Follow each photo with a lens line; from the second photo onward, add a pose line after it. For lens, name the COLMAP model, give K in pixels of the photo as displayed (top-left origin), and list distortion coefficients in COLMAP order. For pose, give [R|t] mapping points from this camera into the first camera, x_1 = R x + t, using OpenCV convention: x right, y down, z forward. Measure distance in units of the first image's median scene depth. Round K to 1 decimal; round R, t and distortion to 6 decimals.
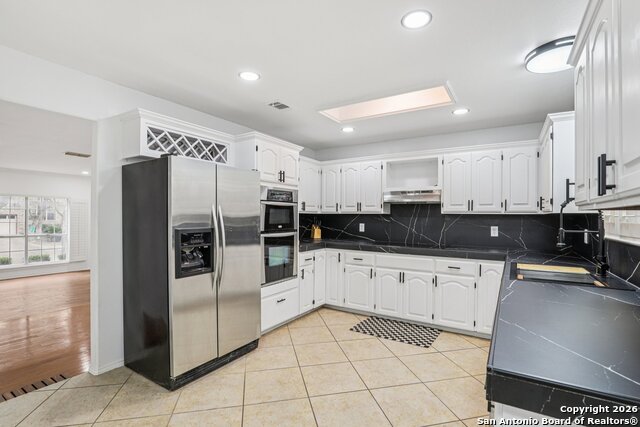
lens RADIAL K [[297.7, 0, 326.1], [0, 297.7, 216.1], [0, 0, 1]] dist [-0.031648, 0.004014]
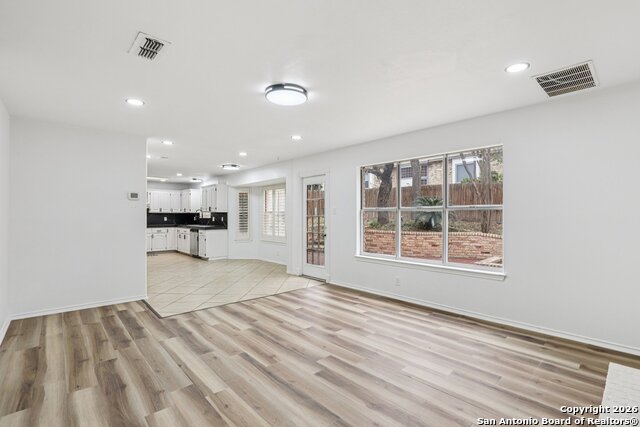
lens RADIAL K [[297.7, 0, 330.7], [0, 297.7, 217.9], [0, 0, 1]] dist [-0.031648, 0.004014]
pose [[0.251708, -0.011057, 0.967740, -1.842566], [0.002078, 0.999939, 0.010885, 0.013316], [-0.967801, -0.000729, 0.251716, -1.314914]]
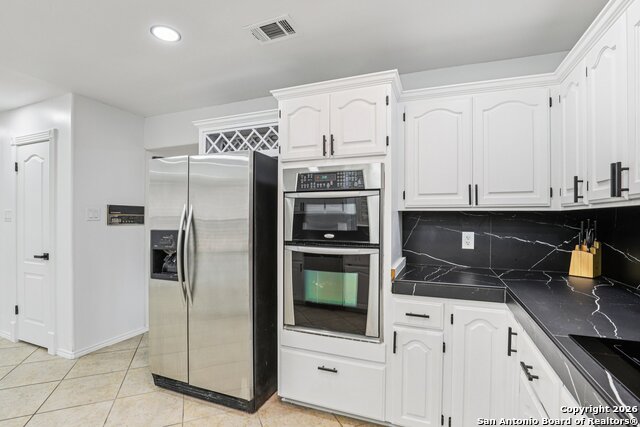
lens RADIAL K [[297.7, 0, 323.3], [0, 297.7, 214.1], [0, 0, 1]] dist [-0.031648, 0.004014]
pose [[0.183120, -0.020389, -0.982879, 0.366484], [0.000806, 0.999788, -0.020590, 0.004982], [0.983090, 0.002979, 0.183097, 0.824027]]
